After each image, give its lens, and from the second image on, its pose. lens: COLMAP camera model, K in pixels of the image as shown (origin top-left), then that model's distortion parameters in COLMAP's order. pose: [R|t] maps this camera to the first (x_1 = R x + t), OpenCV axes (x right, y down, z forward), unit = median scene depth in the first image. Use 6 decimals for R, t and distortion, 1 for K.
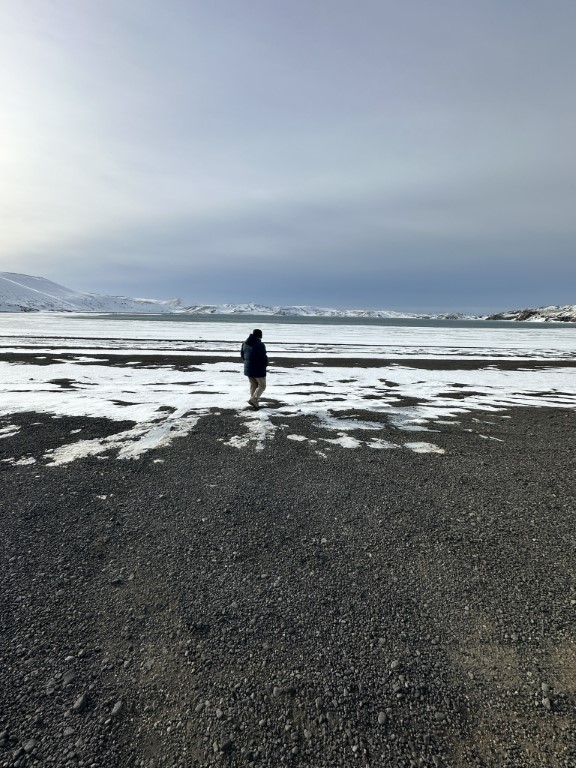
lens RADIAL K [[343.5, 0, 285.5], [0, 343.5, 383.2], [0, 0, 1]] dist [-0.002819, 0.000134]
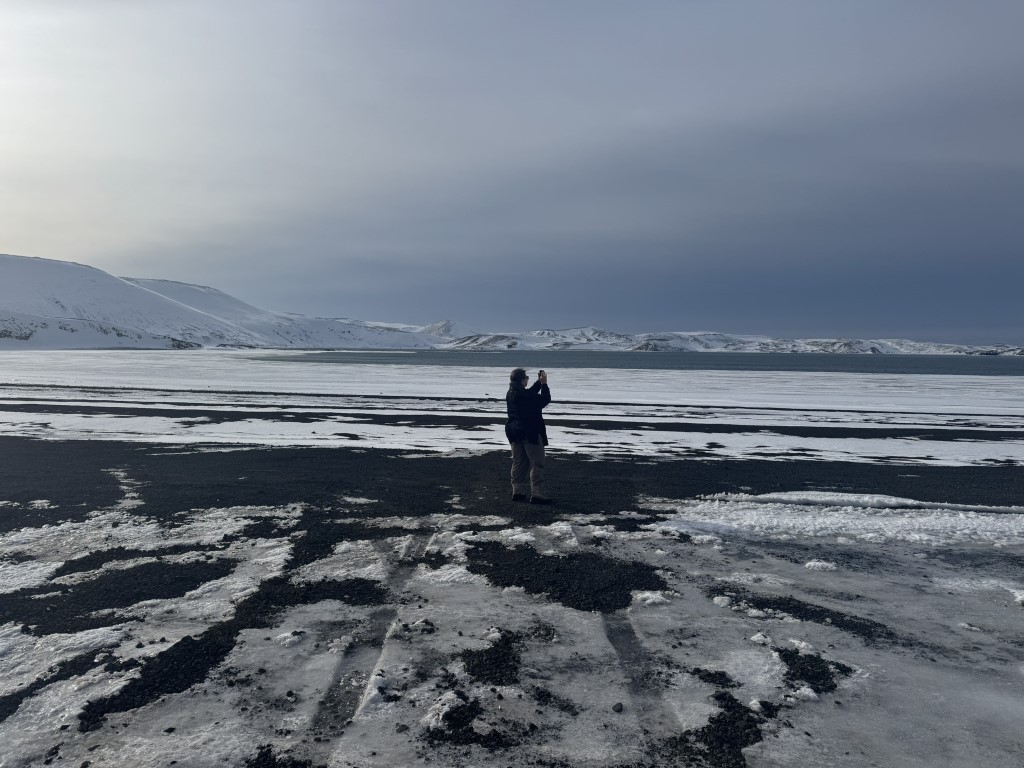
lens RADIAL K [[706.8, 0, 513.5], [0, 706.8, 399.4], [0, 0, 1]] dist [0.141391, -0.238210]
pose [[0.979818, 0.005197, -0.199824, 0.198537], [-0.030791, 0.991655, -0.125187, 0.135111], [0.197506, 0.128813, 0.971802, -0.860048]]
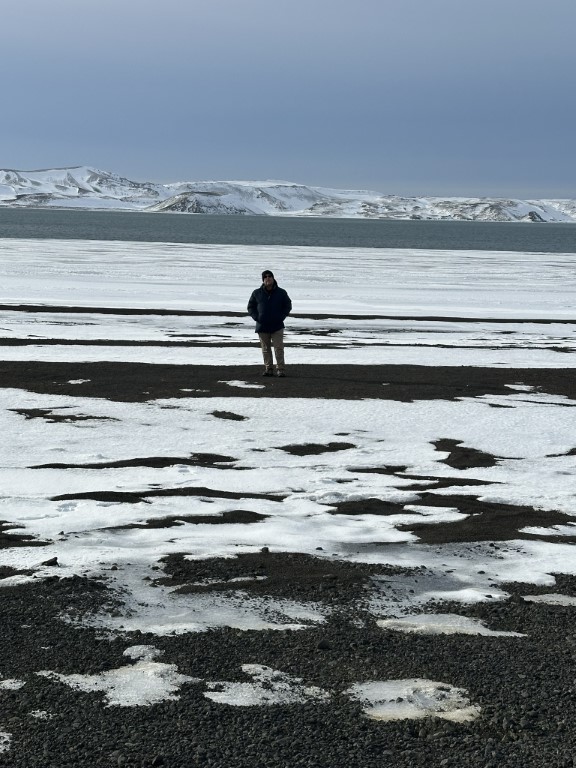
lens RADIAL K [[1227.5, 0, 286.6], [0, 1227.5, 384.5], [0, 0, 1]] dist [0.168032, 0.038203]
pose [[0.997762, -0.003395, 0.066782, 0.106108], [0.007244, 0.998321, -0.057470, -0.001001], [-0.066475, 0.057825, 0.996111, 0.012926]]
